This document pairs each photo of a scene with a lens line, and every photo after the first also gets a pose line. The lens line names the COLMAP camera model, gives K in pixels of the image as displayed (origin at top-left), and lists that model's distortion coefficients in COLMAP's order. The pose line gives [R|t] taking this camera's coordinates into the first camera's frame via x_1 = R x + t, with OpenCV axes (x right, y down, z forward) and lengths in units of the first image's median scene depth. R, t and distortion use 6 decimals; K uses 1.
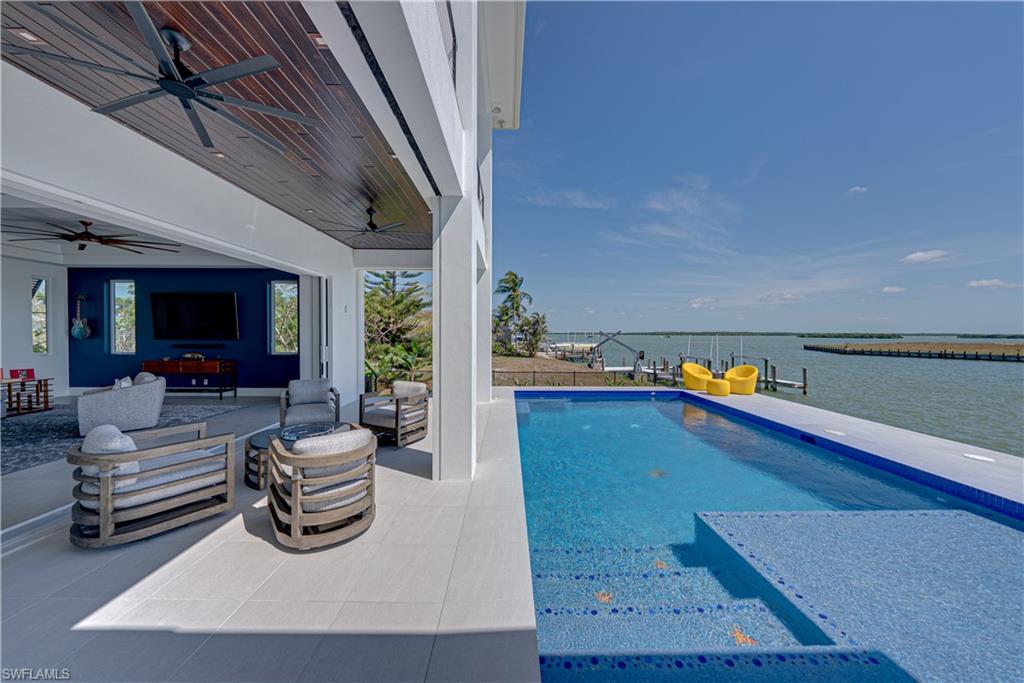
lens RADIAL K [[352.4, 0, 510.6], [0, 352.4, 335.9], [0, 0, 1]] dist [-0.004238, 0.000082]
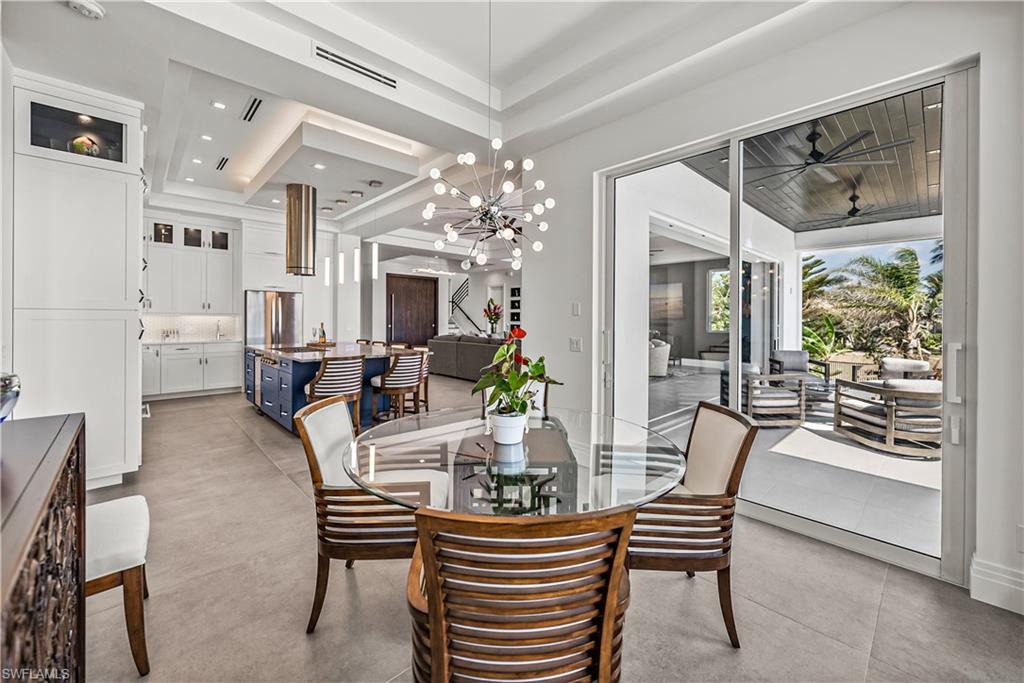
lens RADIAL K [[401.9, 0, 515.9], [0, 401.9, 321.0], [0, 0, 1]] dist [0.003231, 0.000013]
pose [[0.688379, 0.006384, -0.725323, -0.152327], [-0.010064, 0.999949, -0.000750, 0.023483], [0.725281, 0.007816, 0.688408, -0.427029]]
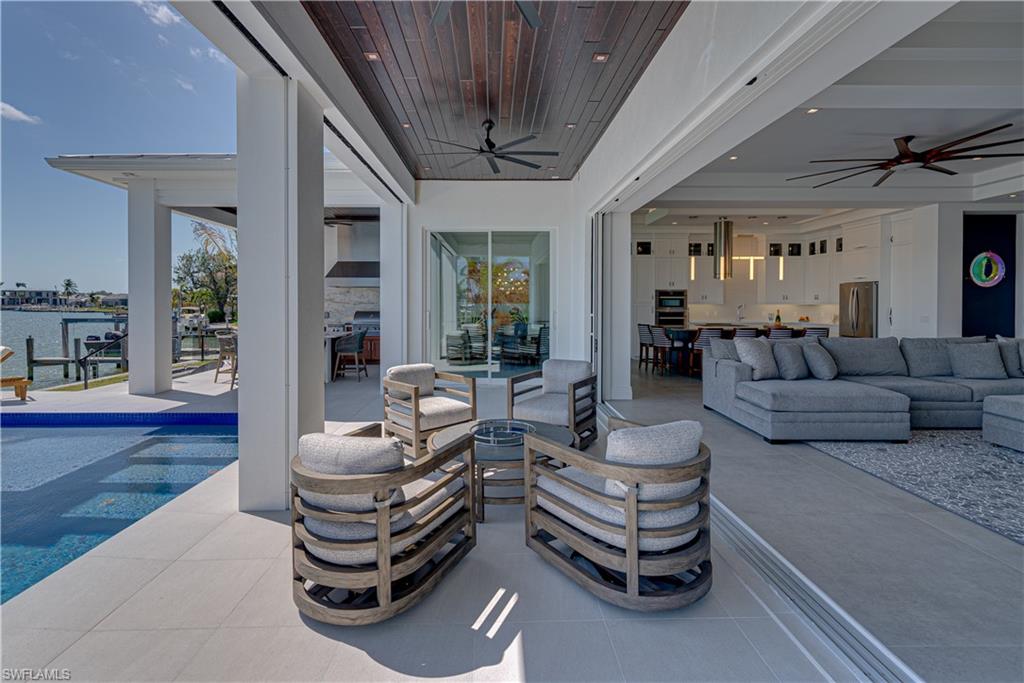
lens RADIAL K [[477.4, 0, 502.5], [0, 477.4, 307.6], [0, 0, 1]] dist [0.006438, -0.000553]
pose [[-0.999916, -0.004943, -0.011993, -0.290897], [-0.005181, 0.999788, 0.019918, 0.006011], [0.011892, 0.019979, -0.999730, 0.973462]]
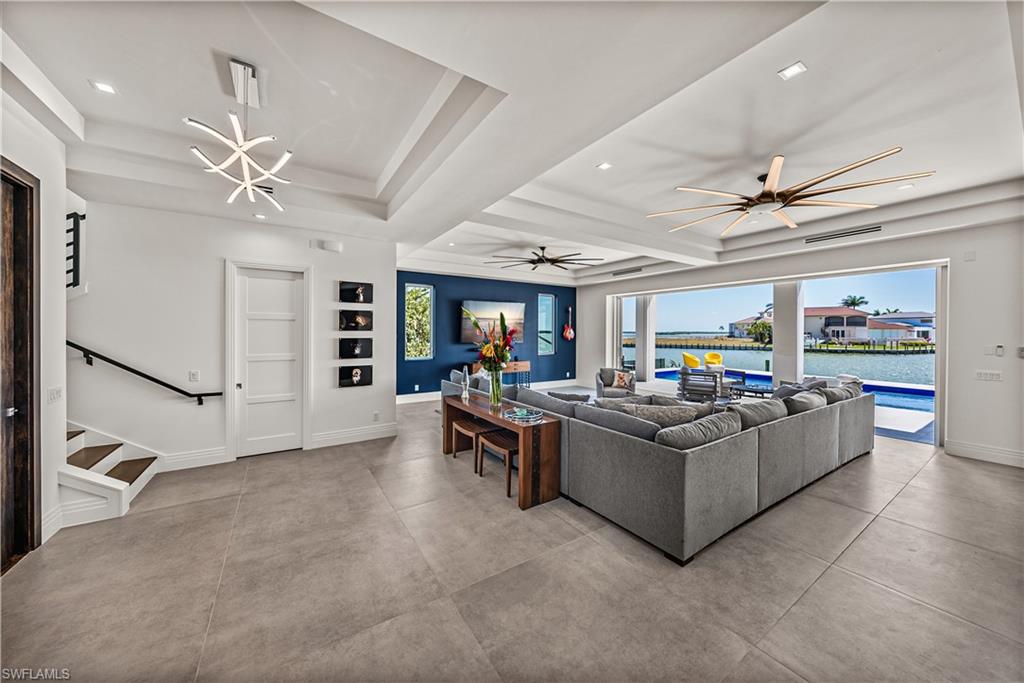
lens RADIAL K [[353.8, 0, 510.2], [0, 353.8, 334.4], [0, 0, 1]] dist [-0.007011, 0.000371]
pose [[0.841774, -0.004473, 0.539812, -1.474462], [0.004054, 0.999990, 0.001965, -0.020672], [-0.539815, 0.000534, 0.841784, 0.025867]]
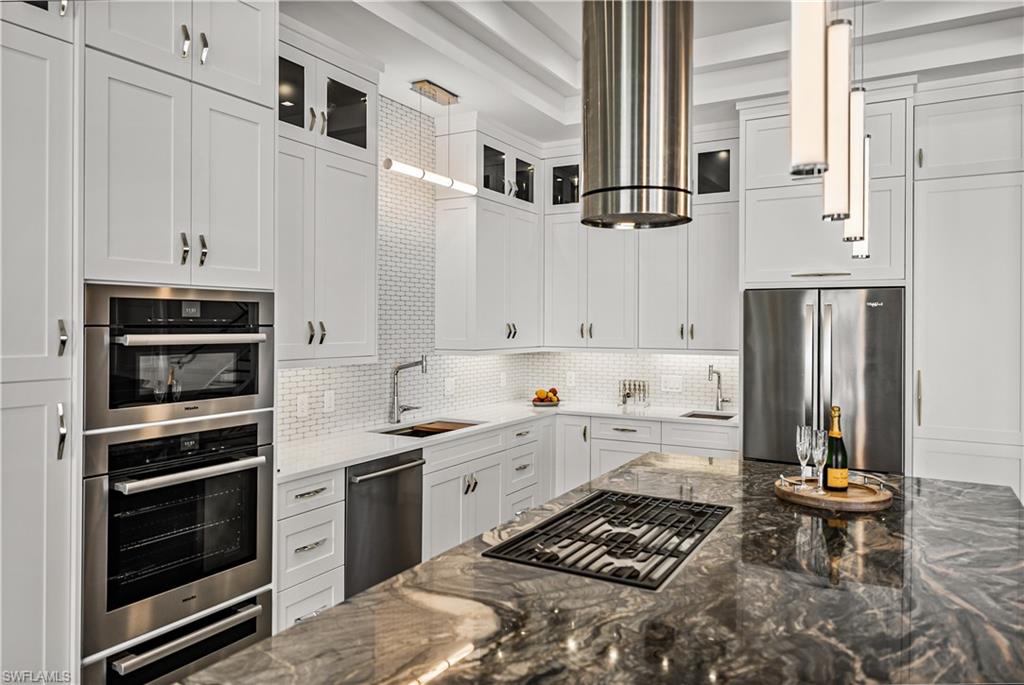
lens RADIAL K [[689.1, 0, 501.5], [0, 689.1, 325.7], [0, 0, 1]] dist [0.005847, -0.000525]
pose [[-0.513454, -0.005292, -0.858101, -0.606153], [-0.011749, 0.999931, 0.000863, -0.006092], [0.858037, 0.010525, -0.513481, -0.136539]]
